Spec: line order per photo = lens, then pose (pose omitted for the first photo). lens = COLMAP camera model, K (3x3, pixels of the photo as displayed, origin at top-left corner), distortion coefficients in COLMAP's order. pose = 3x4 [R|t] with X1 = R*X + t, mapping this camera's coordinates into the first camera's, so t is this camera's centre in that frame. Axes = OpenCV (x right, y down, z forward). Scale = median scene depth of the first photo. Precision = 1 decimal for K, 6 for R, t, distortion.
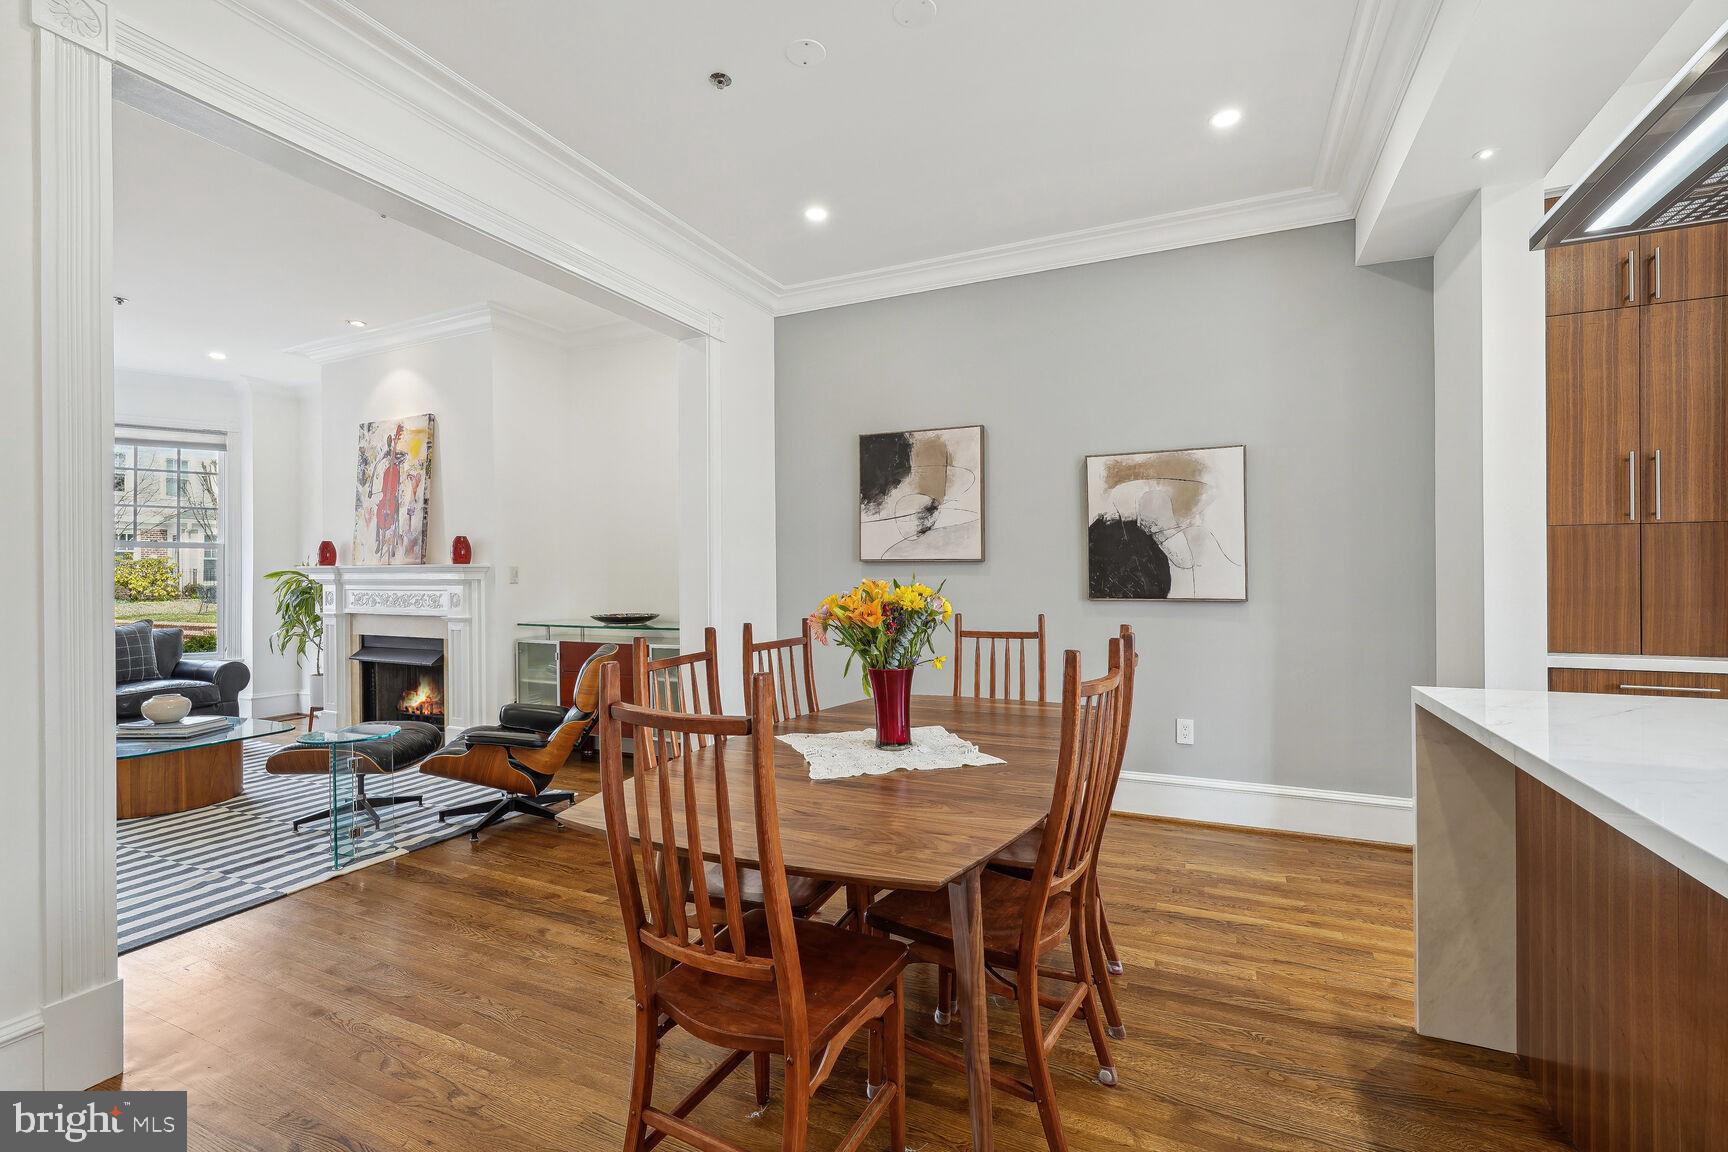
lens RADIAL K [[757.1, 0, 877.8], [0, 757.1, 575.3], [0, 0, 1]] dist [-0.010969, -0.000103]
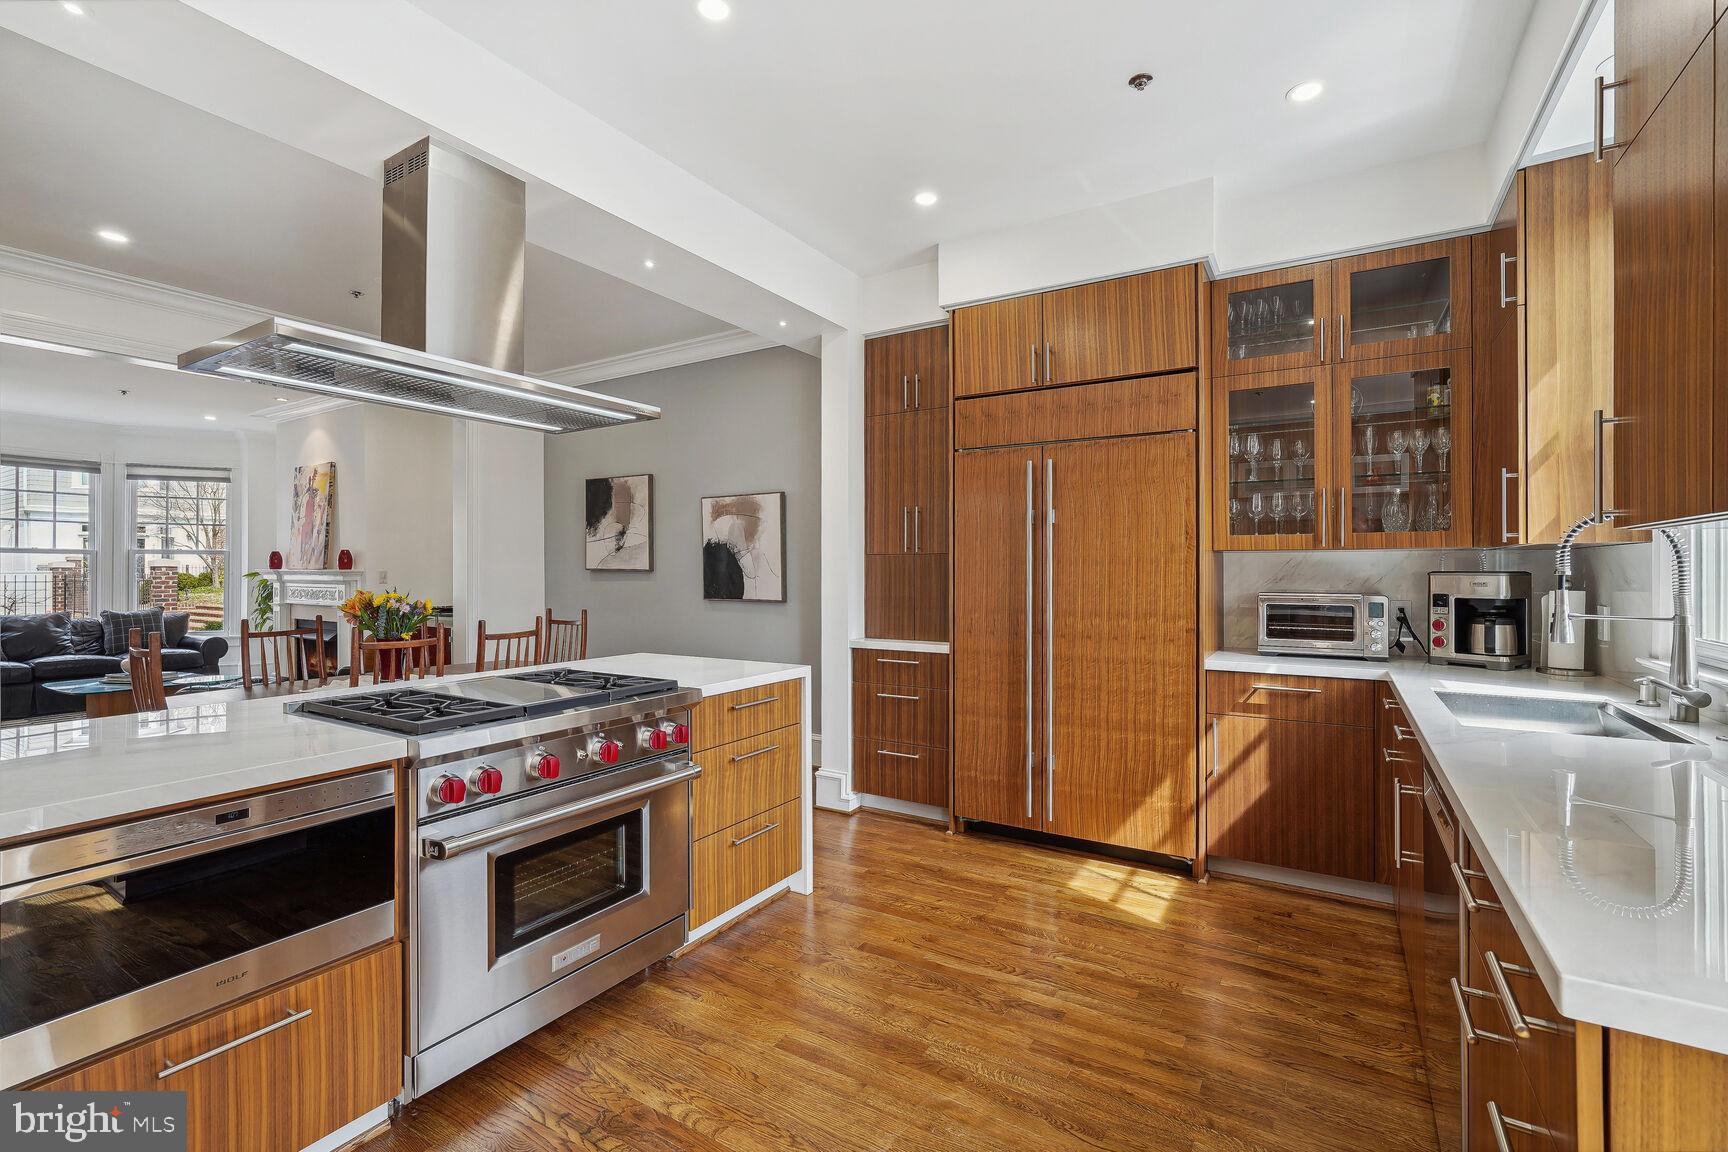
lens RADIAL K [[757.1, 0, 877.8], [0, 757.1, 575.3], [0, 0, 1]] dist [-0.010969, -0.000103]
pose [[0.993368, 0.006260, -0.114812, 0.688775], [-0.005482, 0.999960, 0.007089, -0.022125], [0.114852, -0.006413, 0.993362, -0.327775]]
